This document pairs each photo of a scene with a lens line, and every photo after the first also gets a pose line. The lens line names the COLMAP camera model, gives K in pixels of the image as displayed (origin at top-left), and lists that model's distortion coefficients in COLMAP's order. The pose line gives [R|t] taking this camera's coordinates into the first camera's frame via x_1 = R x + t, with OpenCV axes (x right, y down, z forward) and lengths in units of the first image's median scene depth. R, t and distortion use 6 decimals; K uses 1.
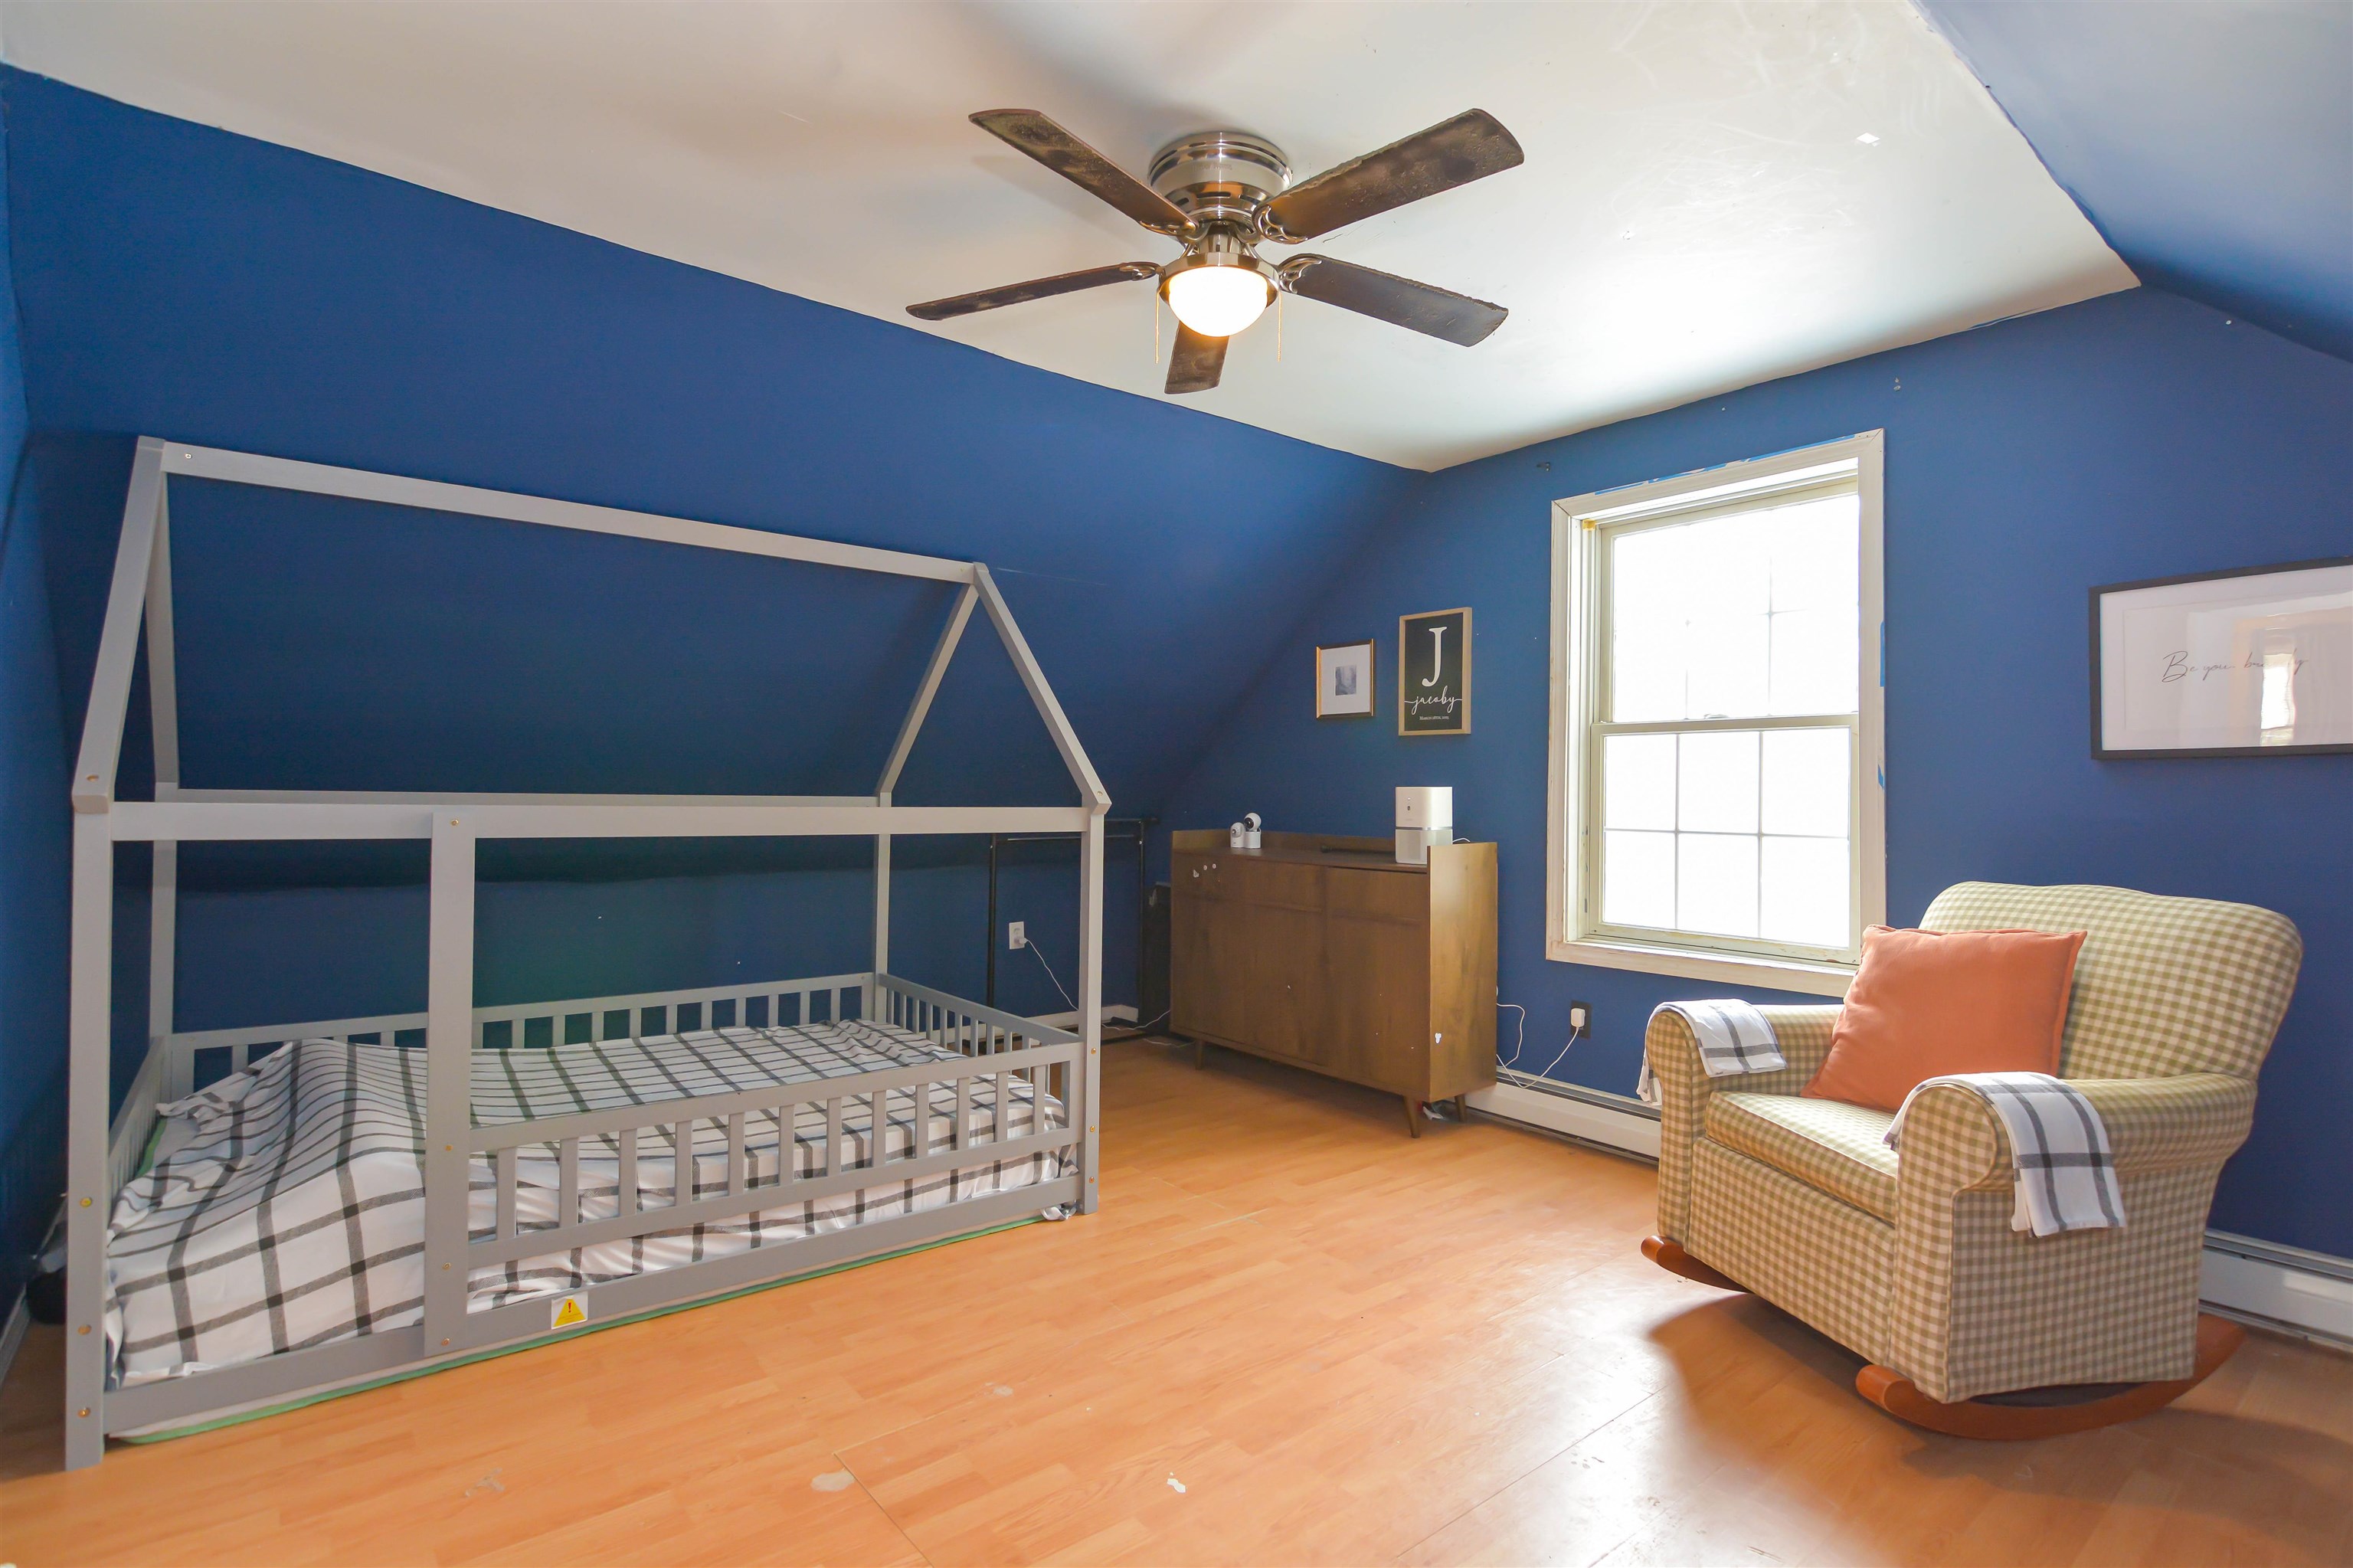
lens RADIAL K [[1123.4, 0, 1182.8], [0, 1123.4, 777.7], [0, 0, 1]] dist [-0.004575, -0.002187]
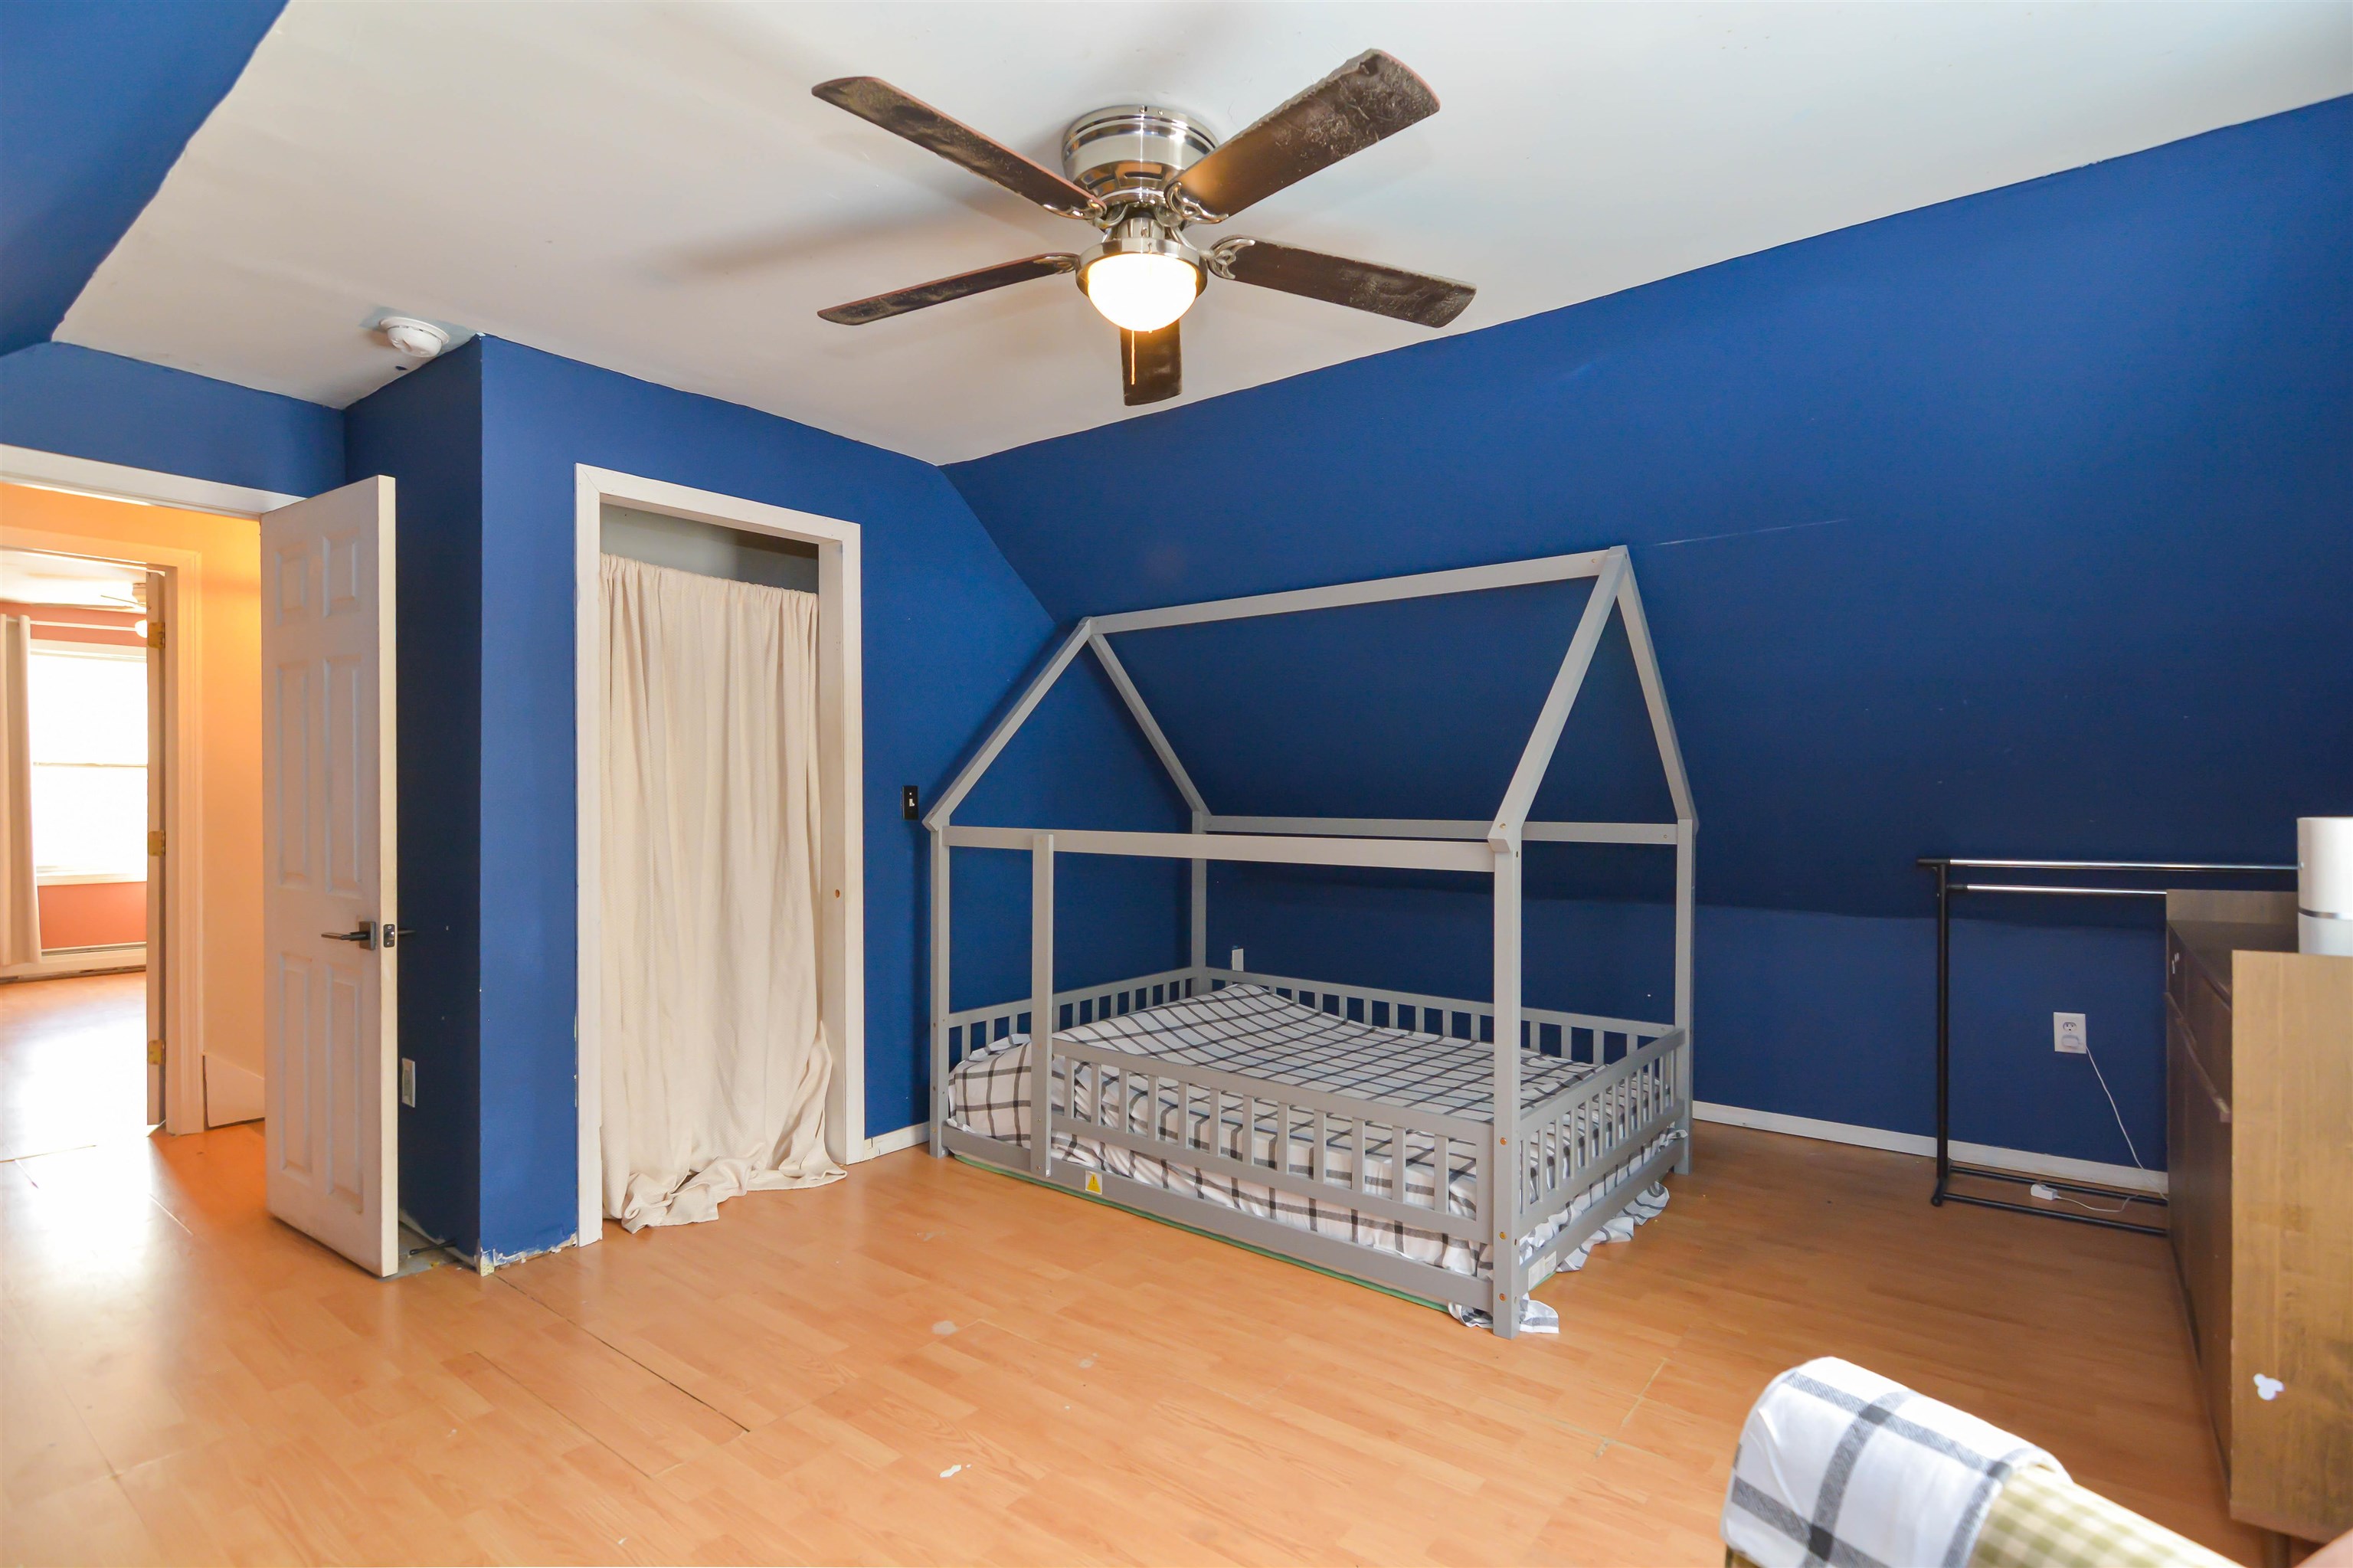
lens RADIAL K [[1123.4, 0, 1174.9], [0, 1123.4, 795.3], [0, 0, 1]] dist [-0.004575, -0.002187]
pose [[0.239347, -0.012712, -0.970851, 0.812500], [0.013115, 0.999865, -0.009859, -0.003227], [0.970846, -0.010373, 0.239482, 0.707785]]
